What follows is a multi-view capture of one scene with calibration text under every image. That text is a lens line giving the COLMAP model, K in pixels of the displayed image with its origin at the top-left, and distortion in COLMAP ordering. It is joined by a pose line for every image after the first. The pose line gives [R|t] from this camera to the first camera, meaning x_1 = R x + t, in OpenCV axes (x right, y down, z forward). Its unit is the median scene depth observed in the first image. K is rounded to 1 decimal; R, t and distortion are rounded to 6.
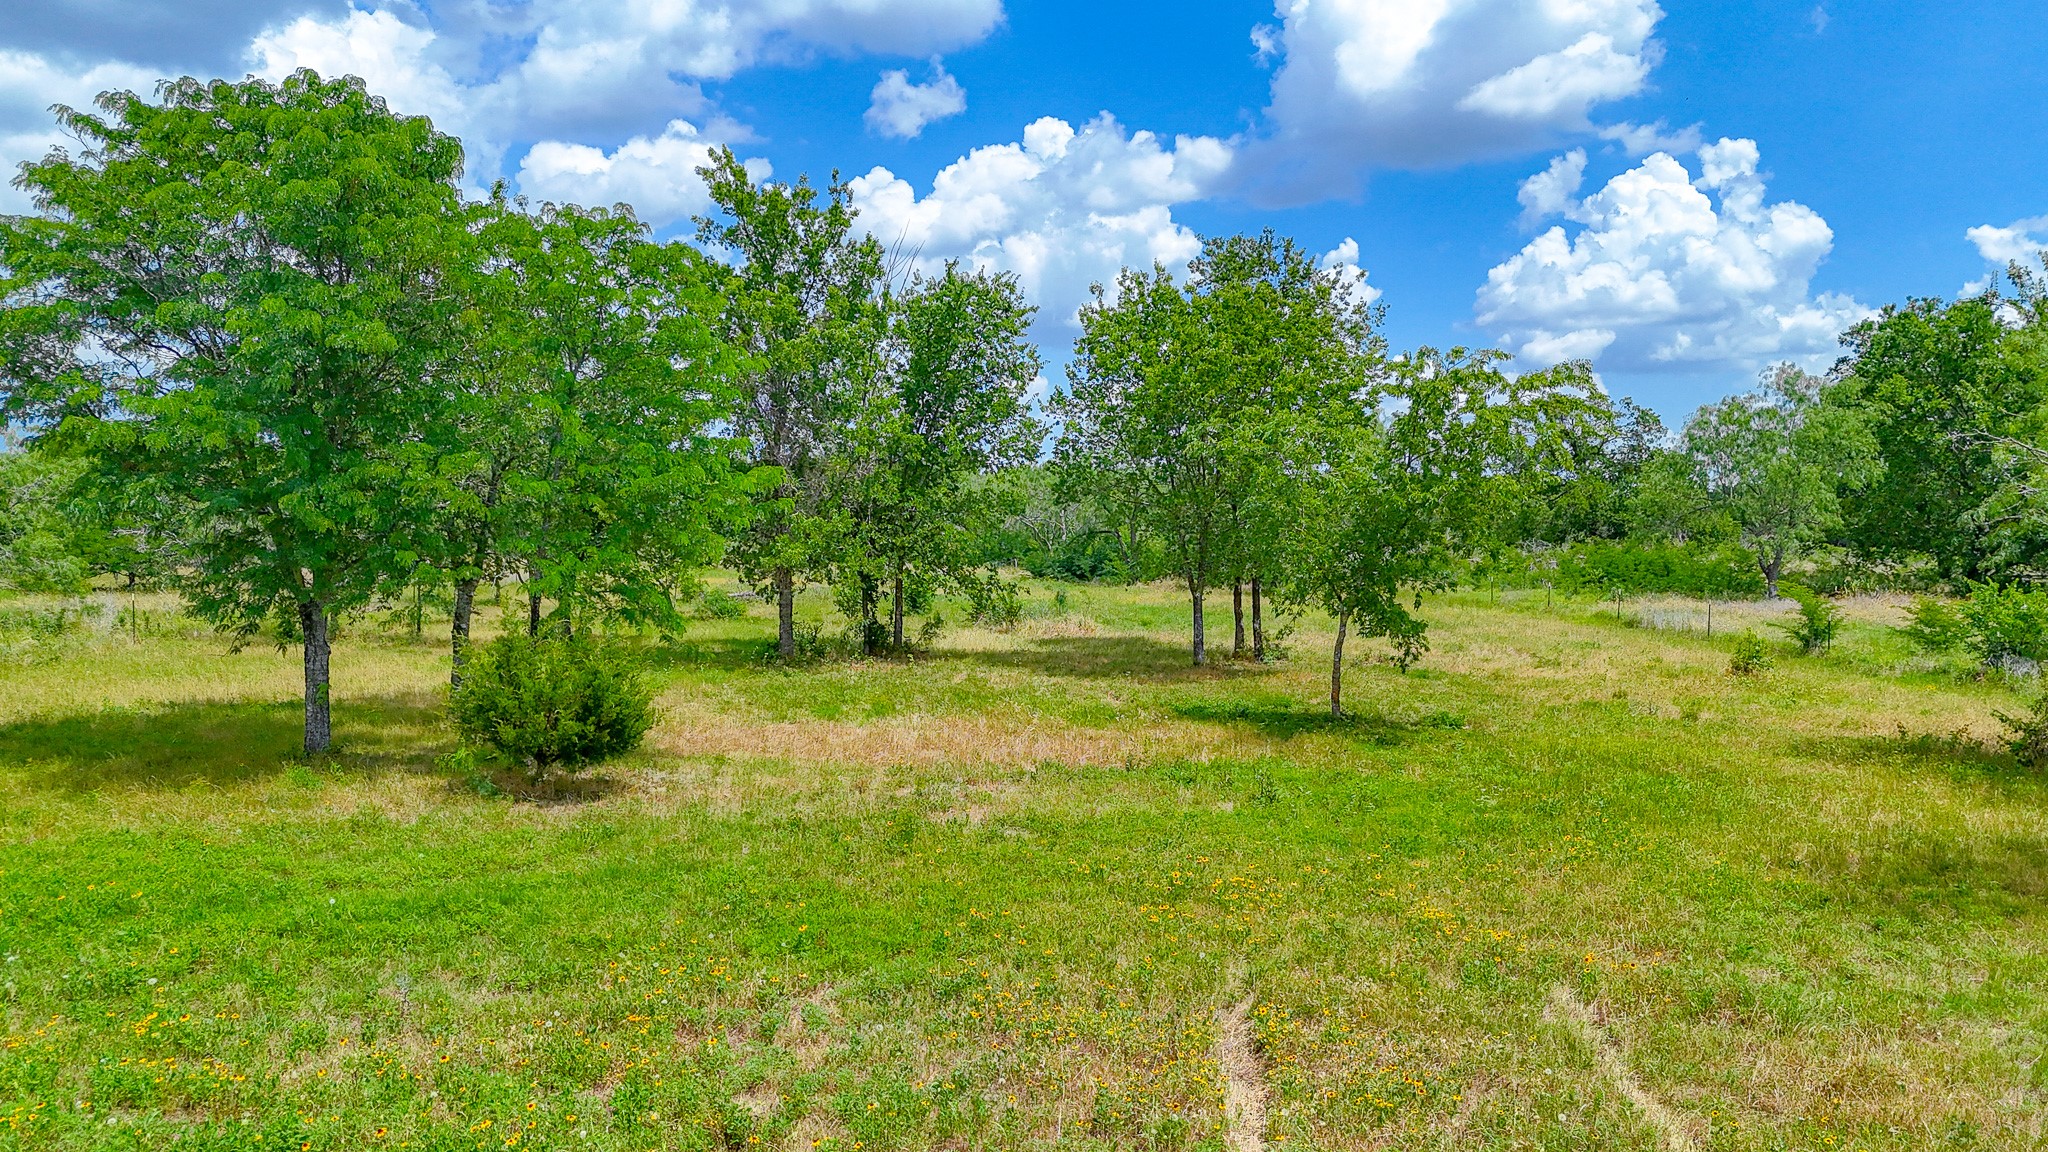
lens RADIAL K [[1505.7, 0, 1023.1], [0, 1505.7, 574.7], [0, 0, 1]] dist [0.067848, -0.060021]
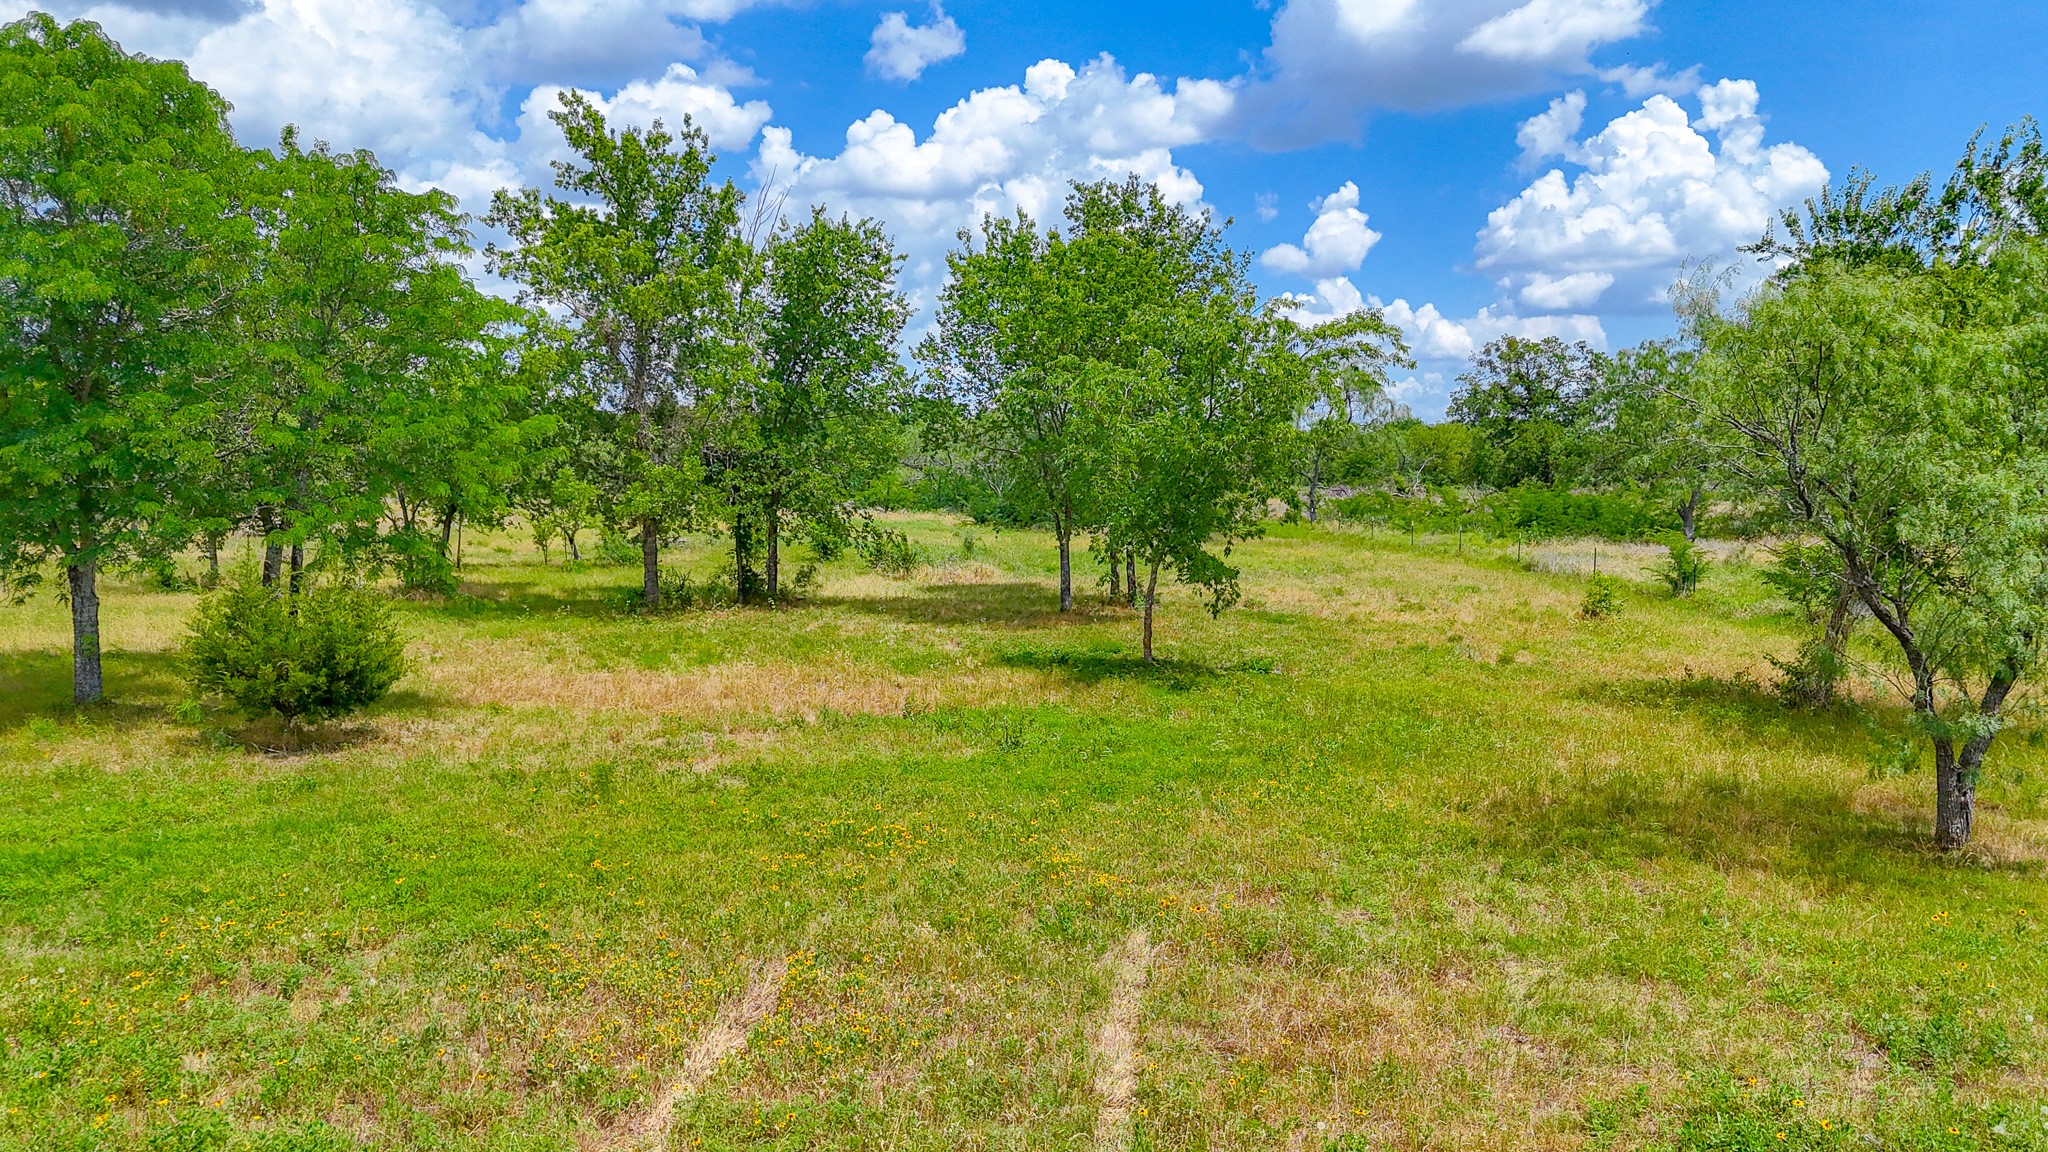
lens RADIAL K [[1494.7, 0, 1043.3], [0, 1494.7, 566.2], [0, 0, 1]] dist [0.072810, -0.081718]
pose [[0.999978, -0.003774, 0.005419, 0.077515], [0.003601, 0.999497, 0.031507, -0.001330], [-0.005535, -0.031487, 0.999489, 0.001055]]
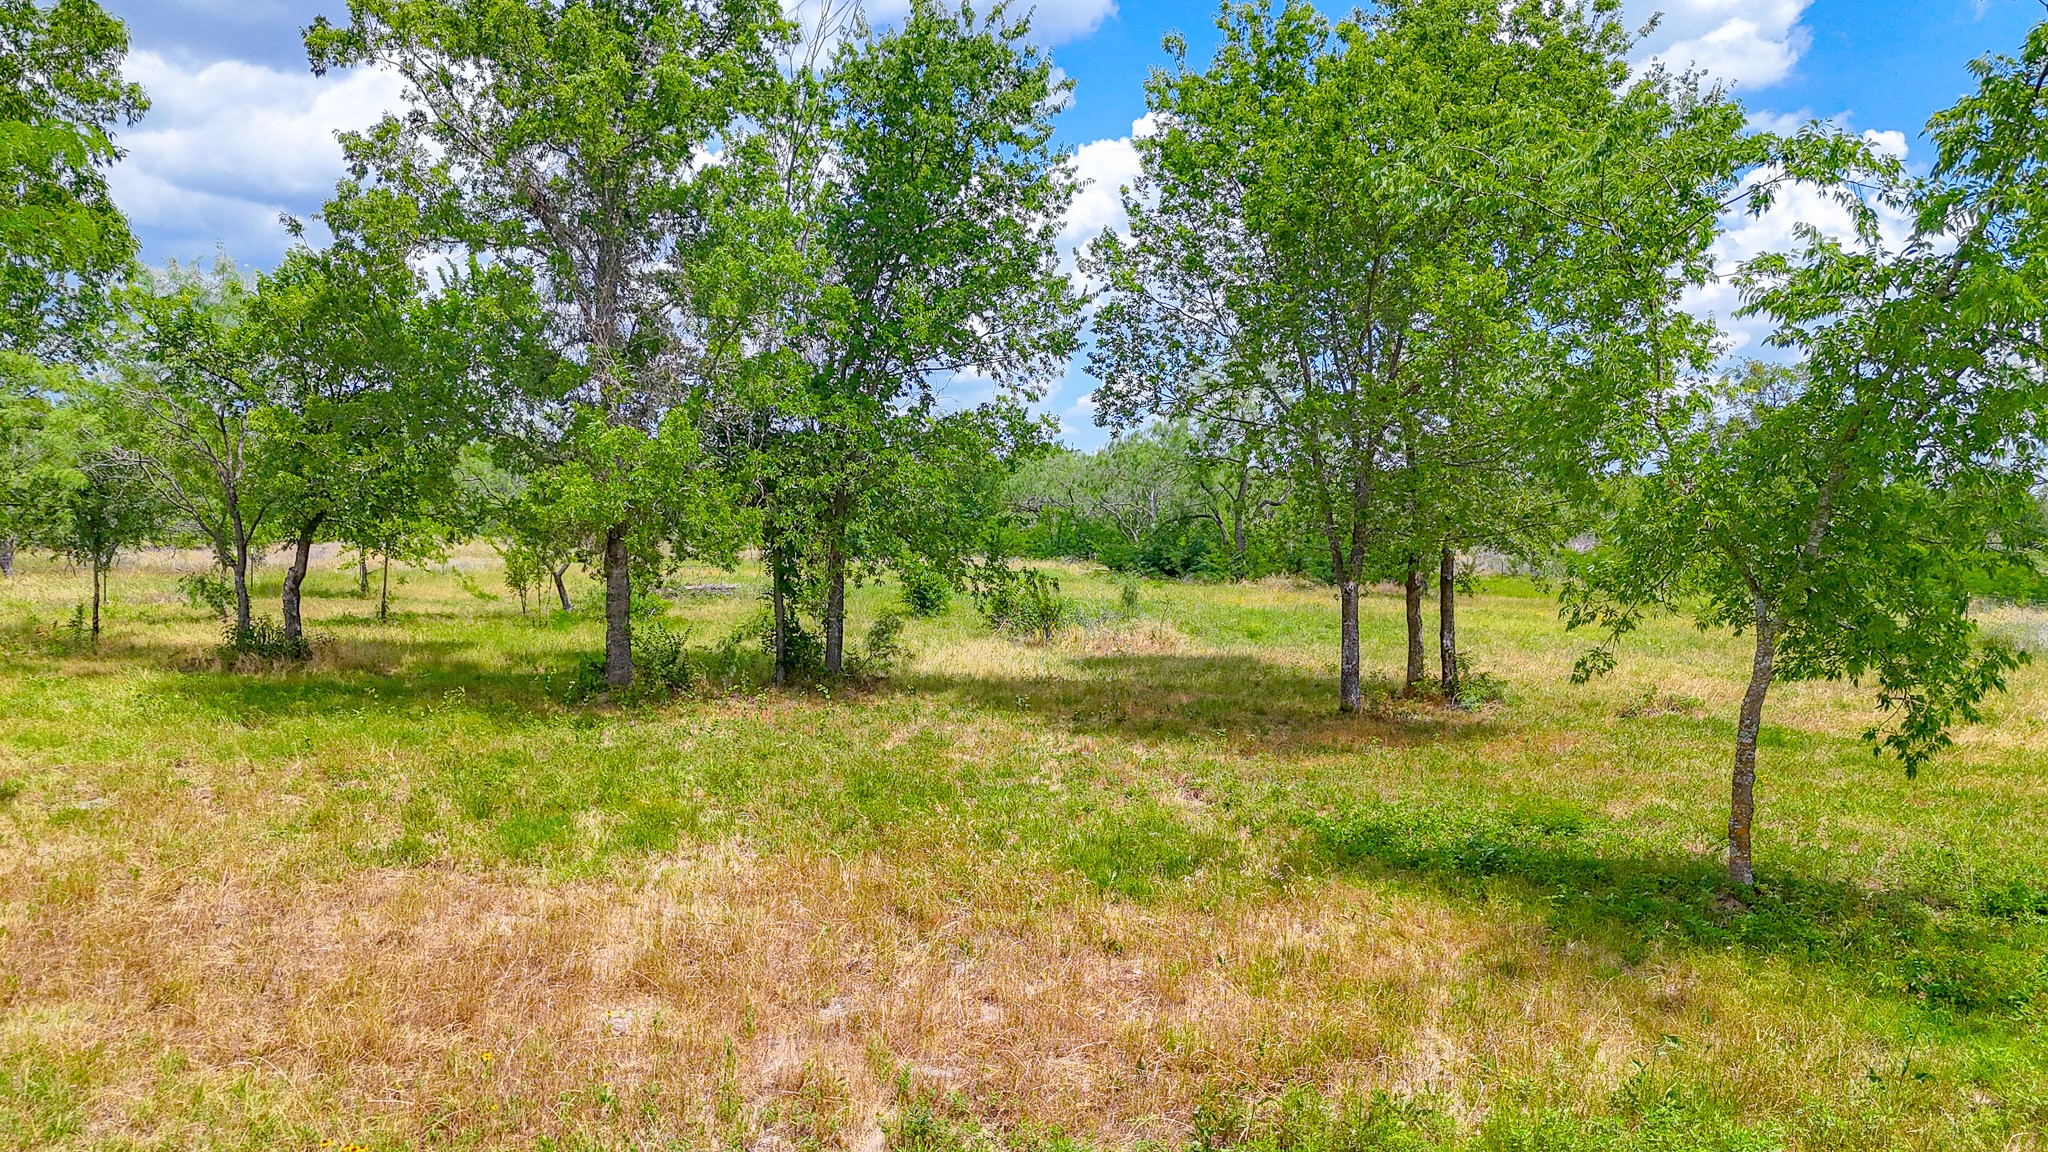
lens RADIAL K [[1494.7, 0, 1043.3], [0, 1494.7, 566.2], [0, 0, 1]] dist [0.072810, -0.081718]
pose [[0.998274, 0.010761, -0.057738, 0.027605], [-0.011308, 0.999894, -0.009151, 0.009673], [0.057634, 0.009788, 0.998290, 0.351294]]
